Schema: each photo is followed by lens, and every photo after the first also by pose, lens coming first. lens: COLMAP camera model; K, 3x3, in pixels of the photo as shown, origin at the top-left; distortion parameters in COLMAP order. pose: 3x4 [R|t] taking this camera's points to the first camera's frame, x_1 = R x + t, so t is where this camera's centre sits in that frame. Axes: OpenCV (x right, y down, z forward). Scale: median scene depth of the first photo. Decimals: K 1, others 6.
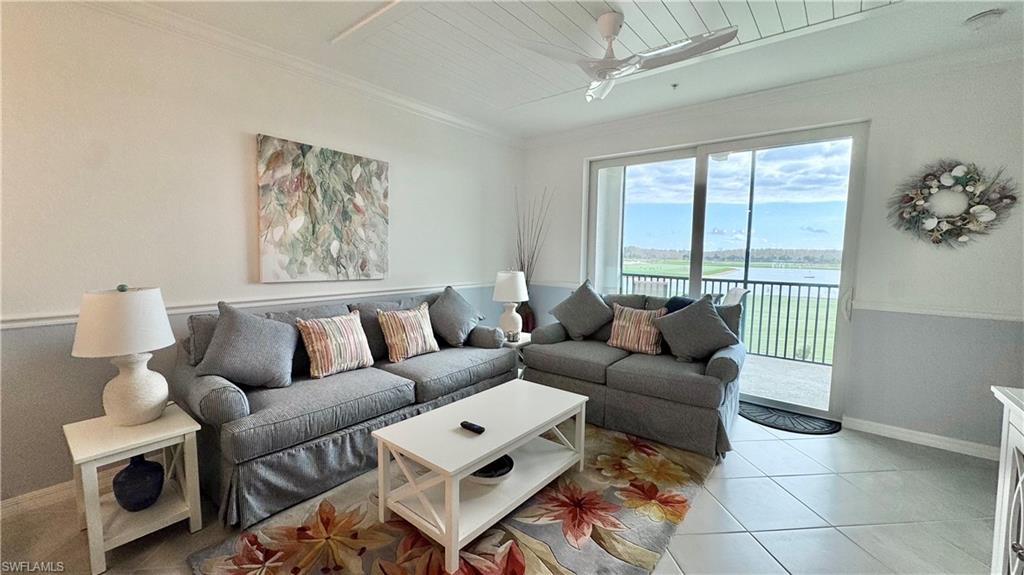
lens RADIAL K [[408.2, 0, 513.4], [0, 408.2, 288.4], [0, 0, 1]] dist [-0.002044, 0.000188]
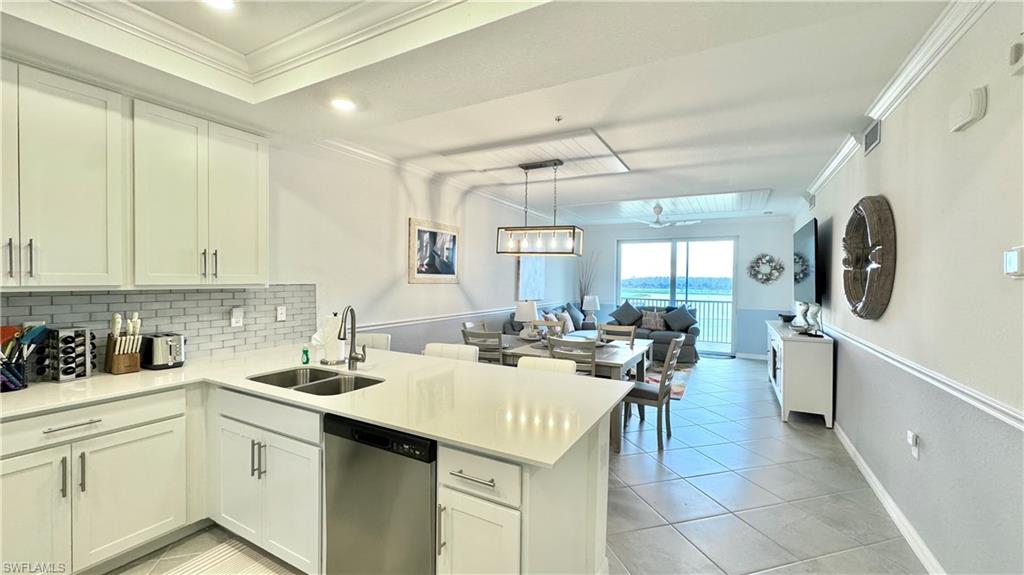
lens RADIAL K [[411.6, 0, 516.1], [0, 411.6, 287.6], [0, 0, 1]] dist [0.000888, 0.000126]
pose [[0.981390, -0.004786, 0.191965, -0.993738], [0.018170, 0.997518, -0.068022, 0.066960], [-0.191164, 0.070244, 0.979042, -1.237482]]
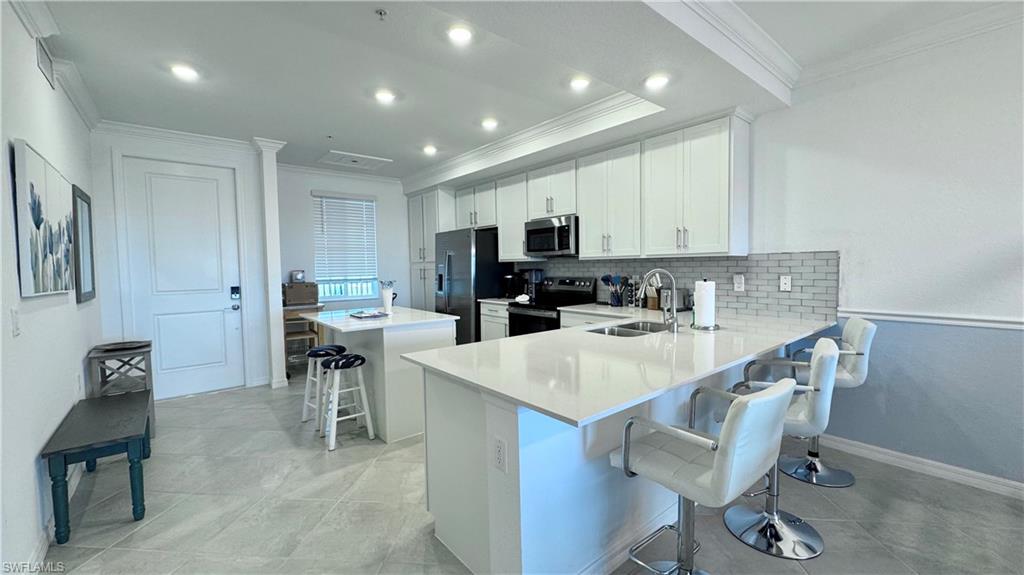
lens RADIAL K [[408.2, 0, 513.4], [0, 408.2, 288.4], [0, 0, 1]] dist [-0.002044, 0.000188]
pose [[-0.186216, 0.049456, -0.981263, -0.287198], [-0.076233, 0.994994, 0.064615, 0.048994], [0.979547, 0.086837, -0.181513, -0.549899]]
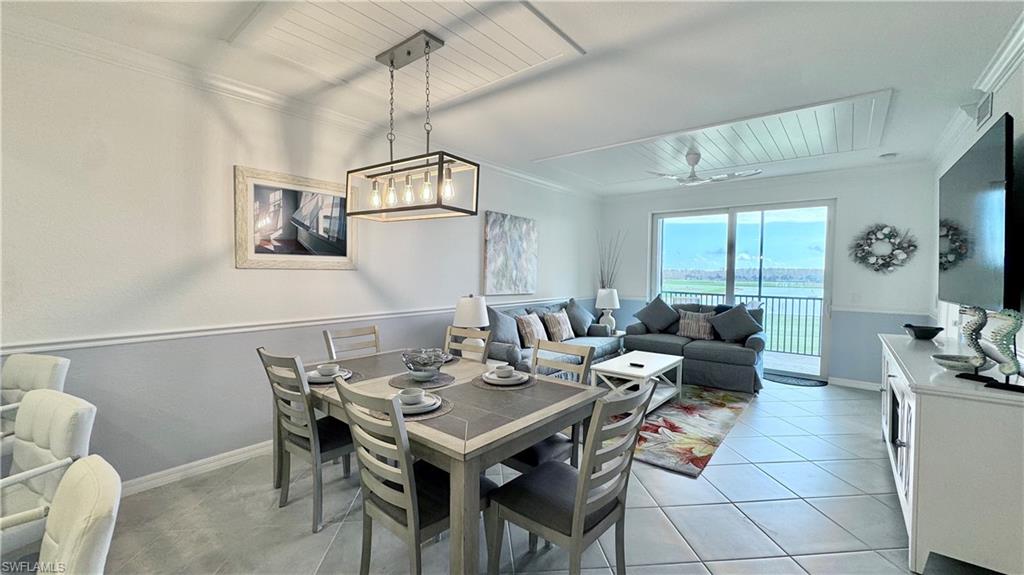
lens RADIAL K [[408.2, 0, 513.4], [0, 408.2, 288.4], [0, 0, 1]] dist [-0.002044, 0.000188]
pose [[0.999986, -0.002841, -0.004533, -0.446307], [0.002615, 0.998787, -0.049169, 0.039112], [0.004667, 0.049156, 0.998780, -0.658862]]
